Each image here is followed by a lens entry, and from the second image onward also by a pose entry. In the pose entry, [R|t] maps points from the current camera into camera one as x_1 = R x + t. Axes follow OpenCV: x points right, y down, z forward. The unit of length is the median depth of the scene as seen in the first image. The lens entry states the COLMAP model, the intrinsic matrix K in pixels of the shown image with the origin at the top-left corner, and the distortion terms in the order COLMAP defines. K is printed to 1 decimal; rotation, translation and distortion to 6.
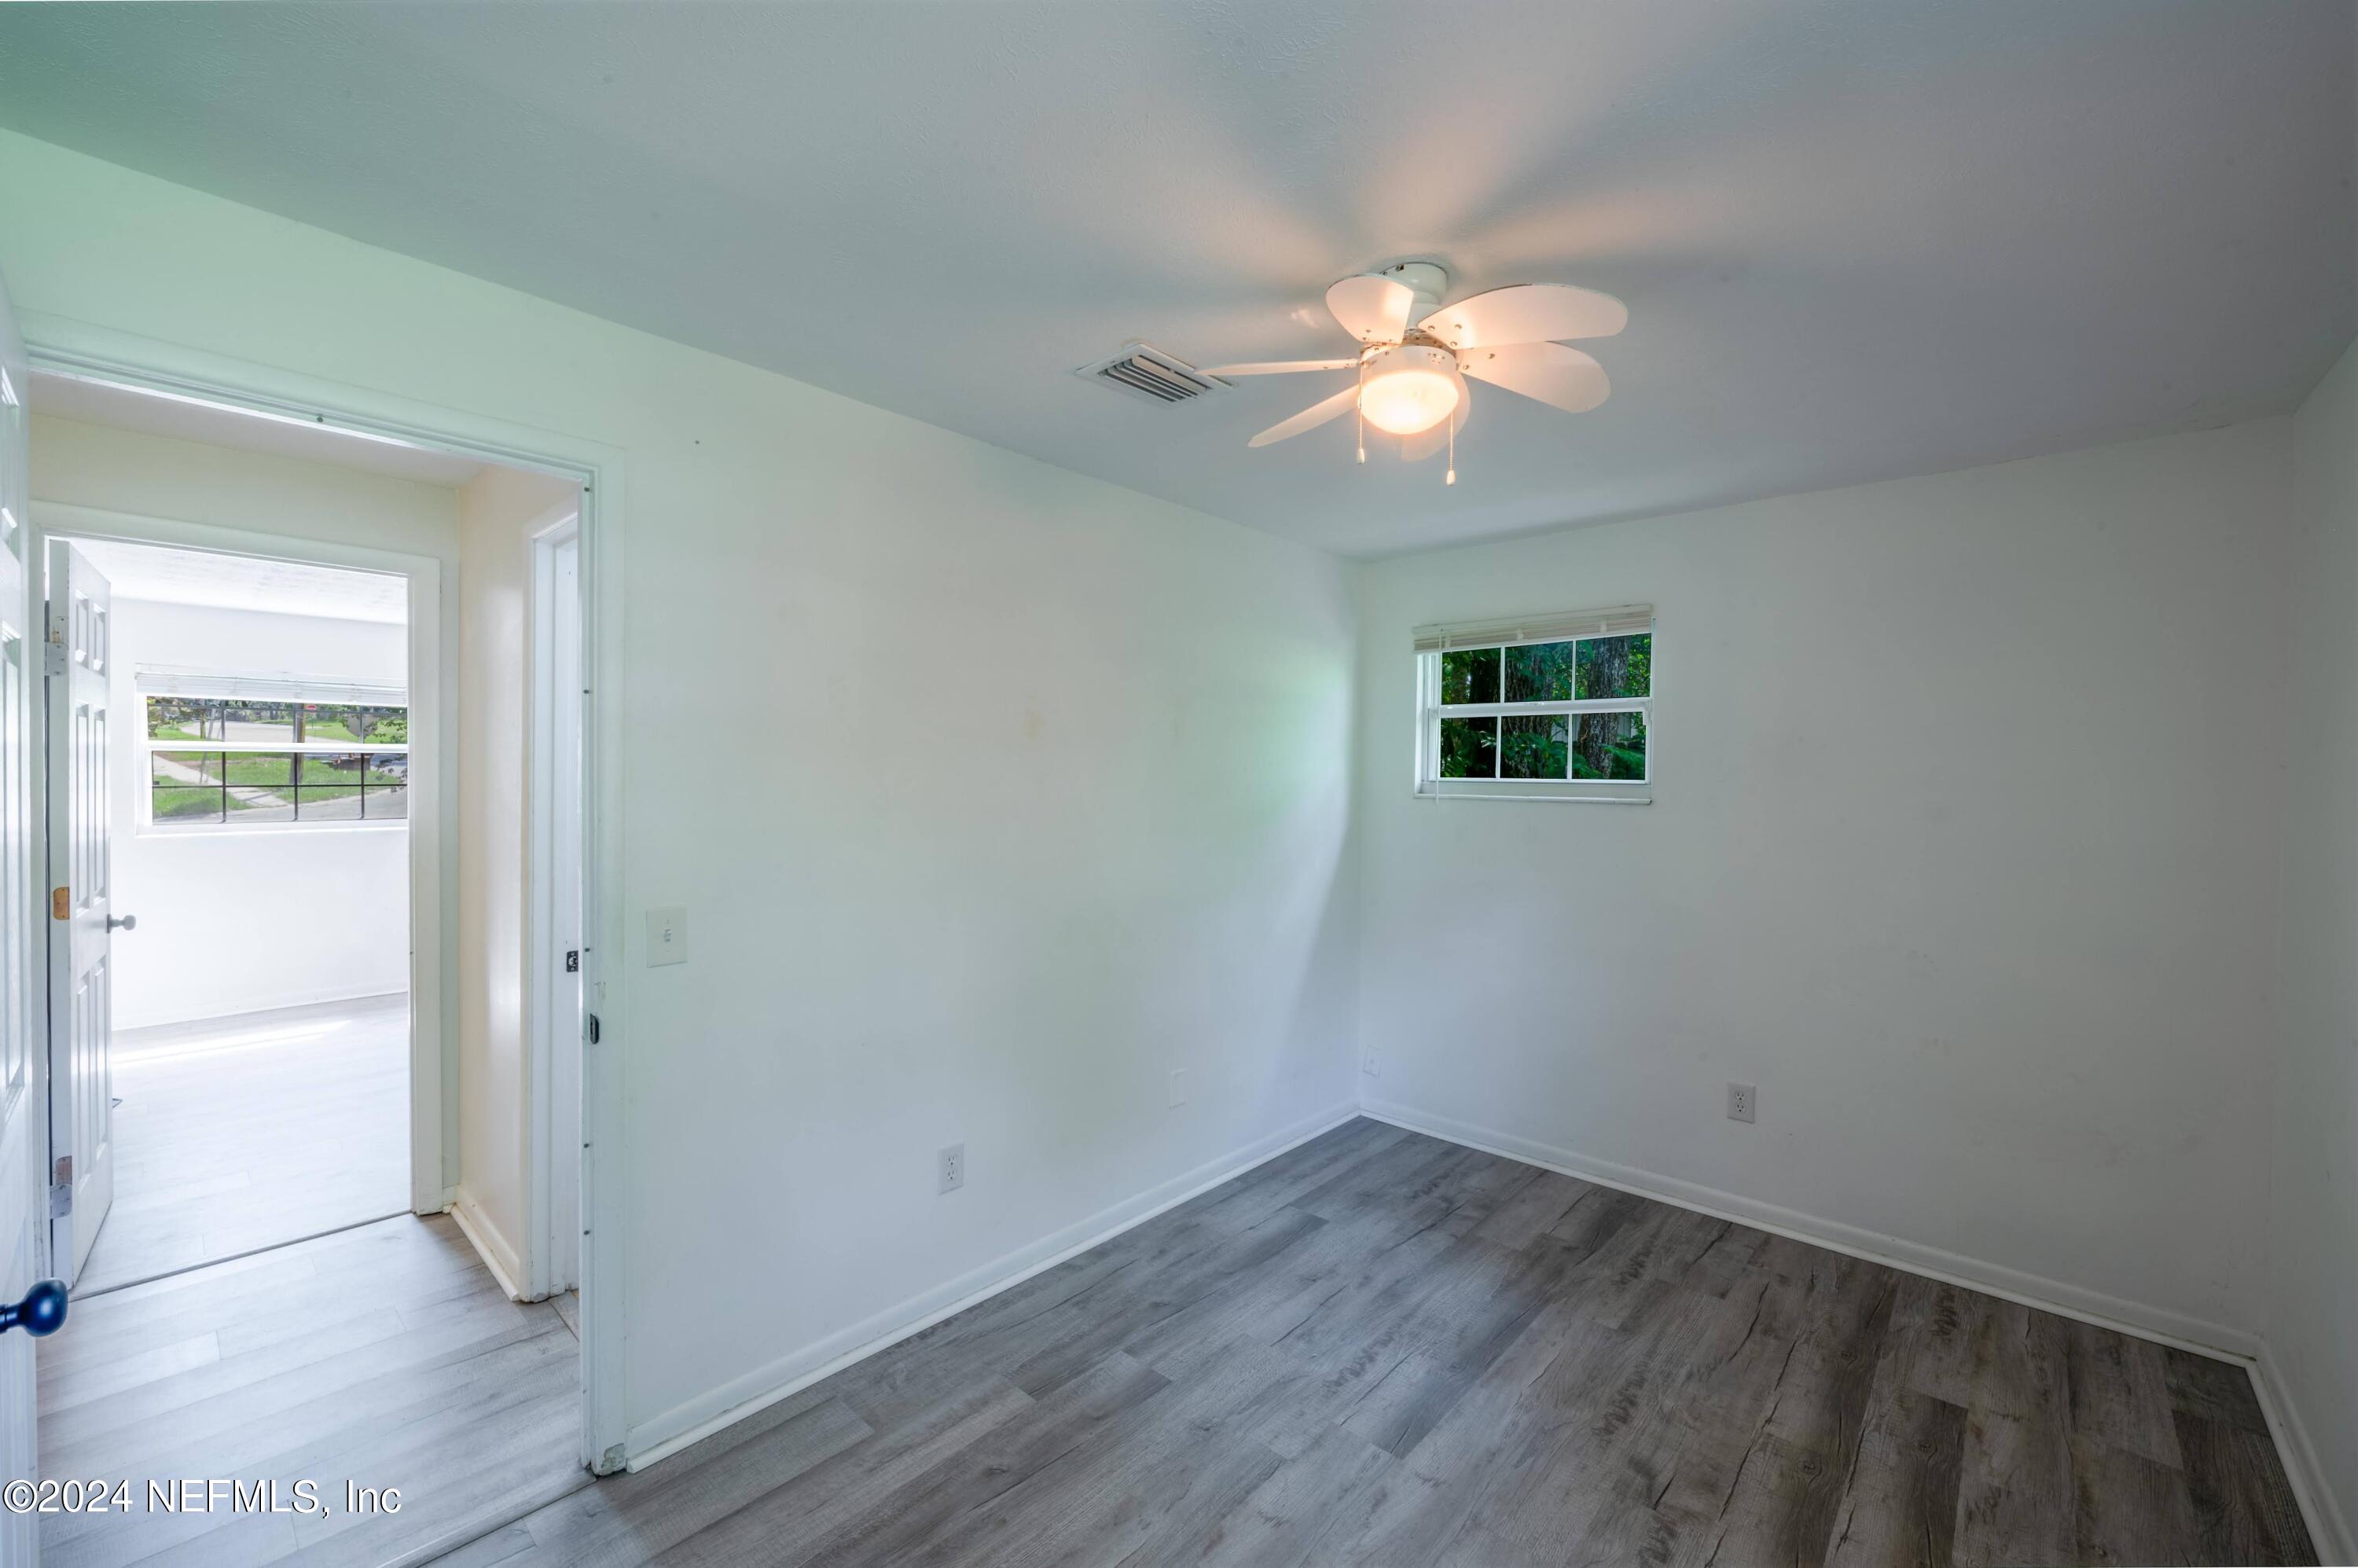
lens RADIAL K [[958.6, 0, 1188.2], [0, 958.6, 777.1], [0, 0, 1]] dist [-0.005566, -0.000197]
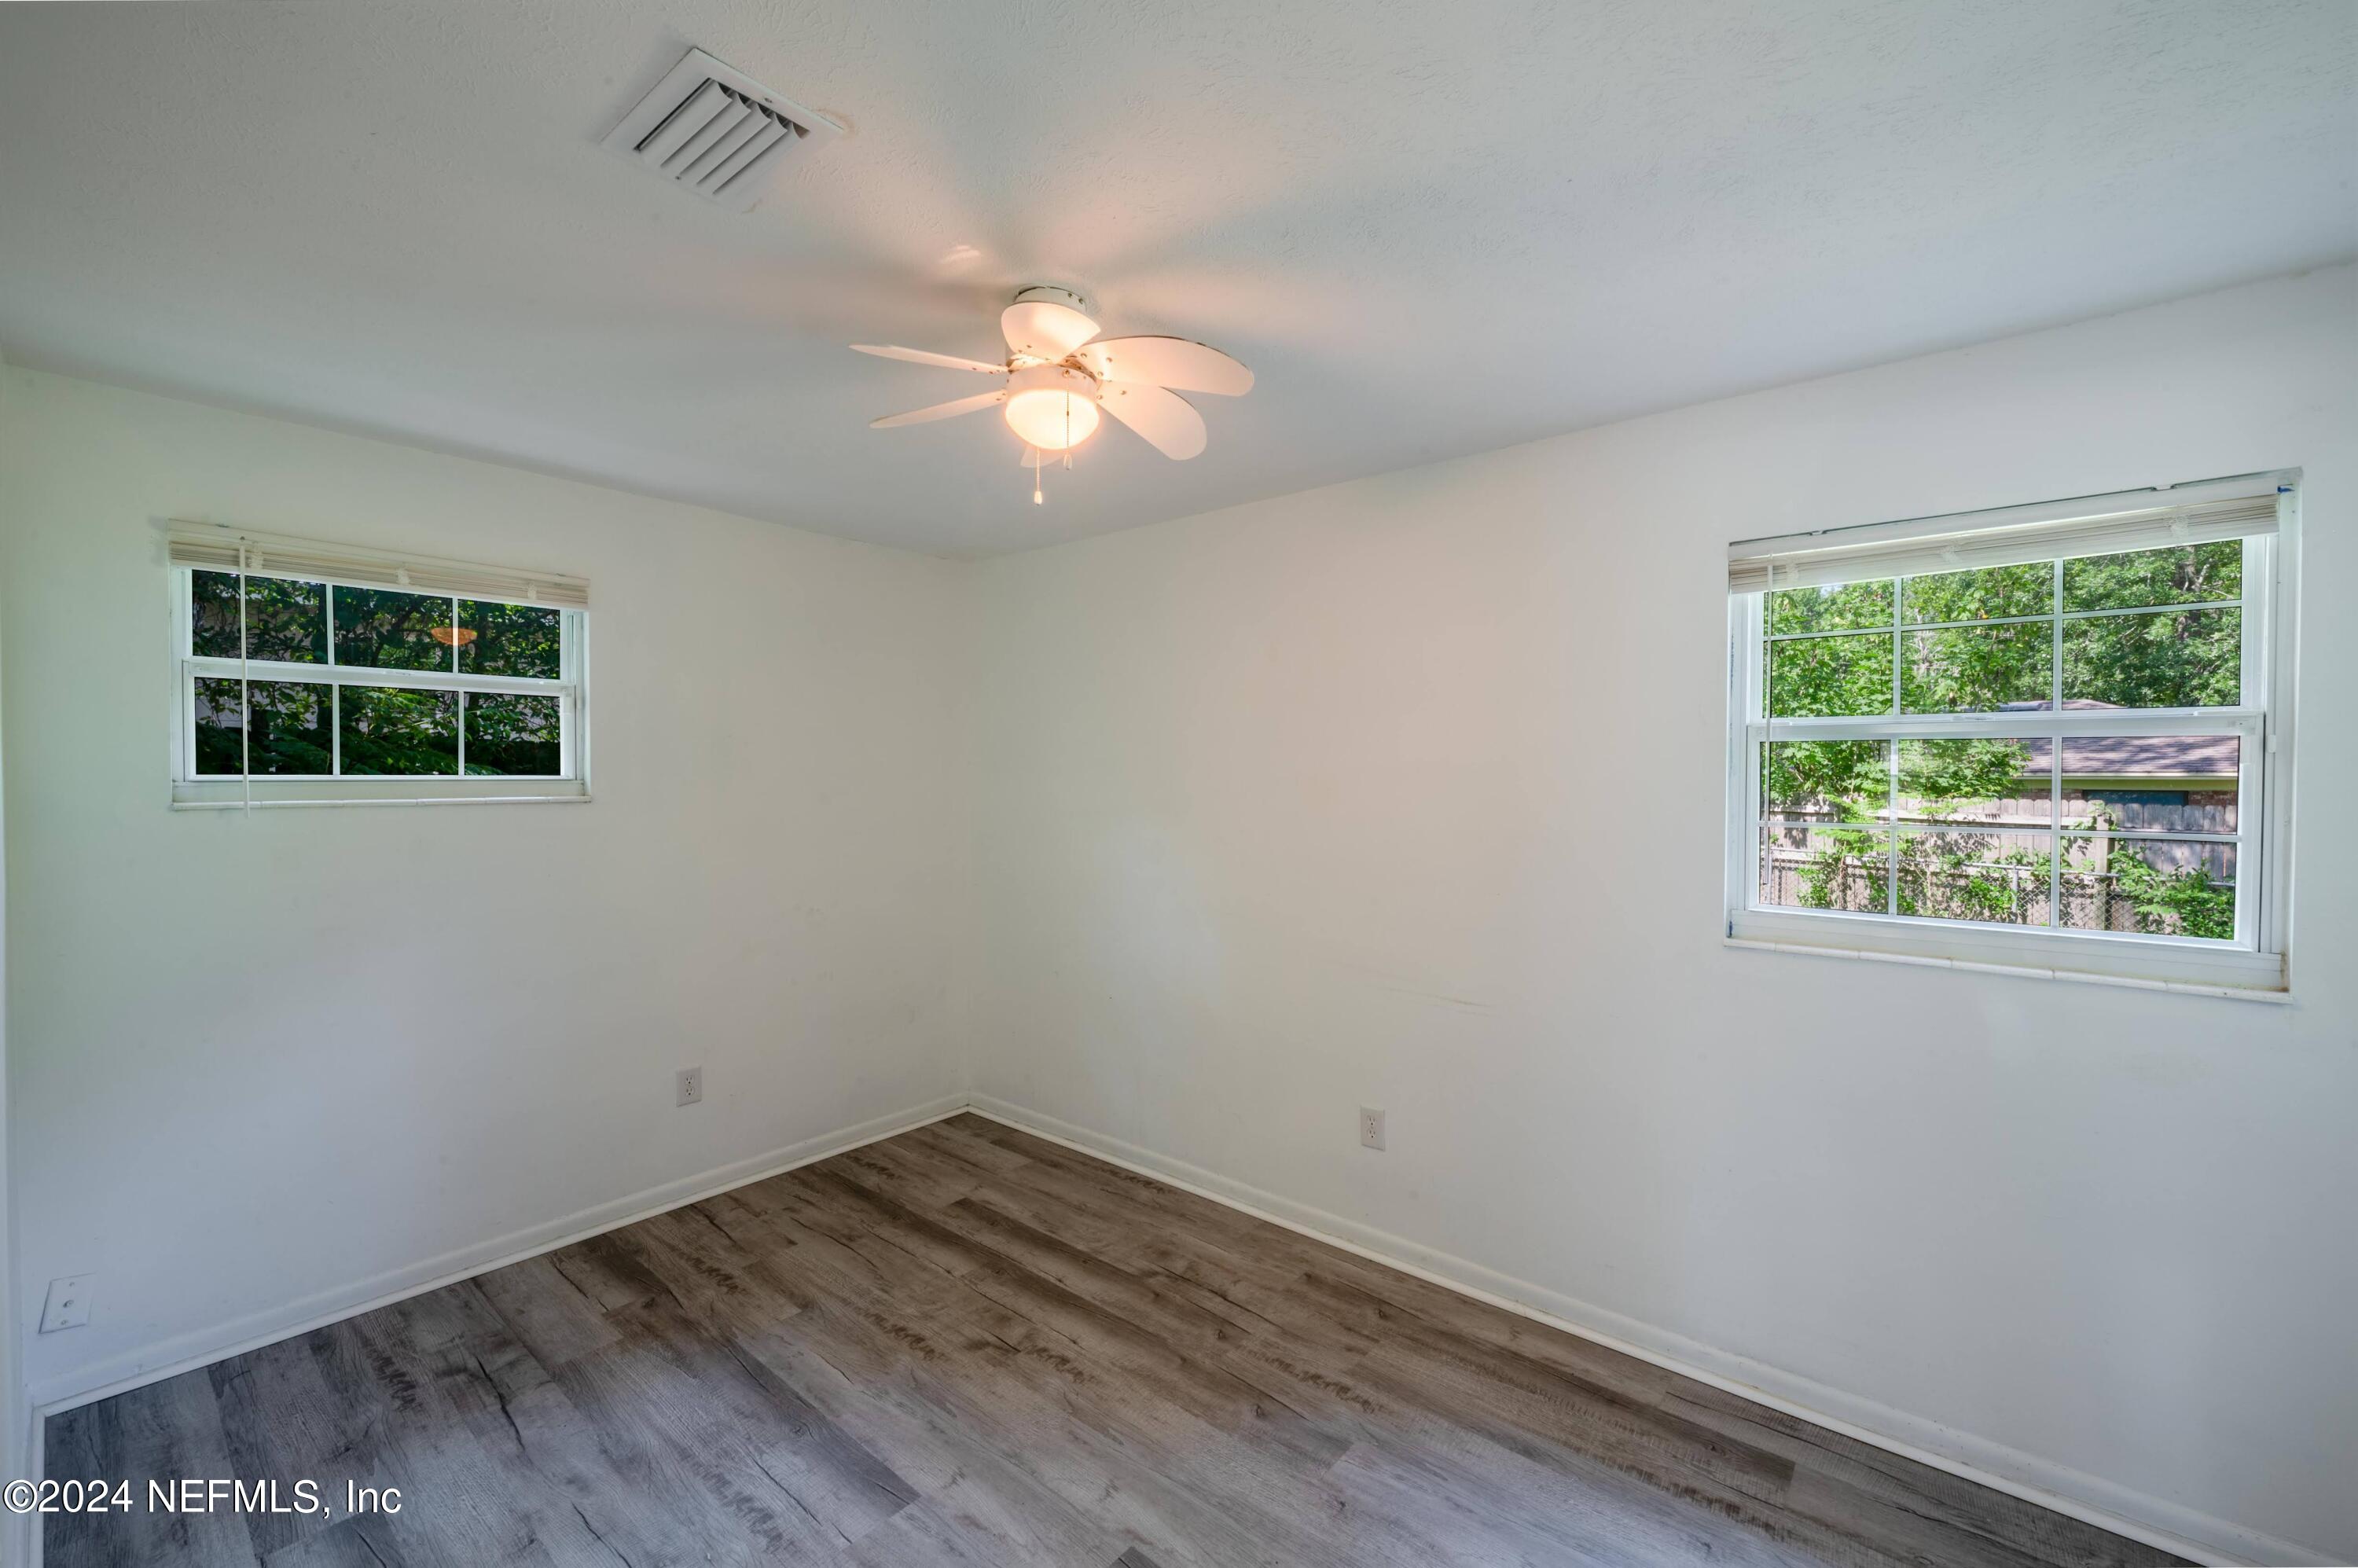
lens RADIAL K [[958.6, 0, 1188.2], [0, 958.6, 777.1], [0, 0, 1]] dist [-0.005566, -0.000197]
pose [[-0.050162, -0.015620, 0.998619, -0.551430], [0.002065, 0.999874, 0.015744, -0.009552], [-0.998739, 0.002852, -0.050123, 0.595372]]
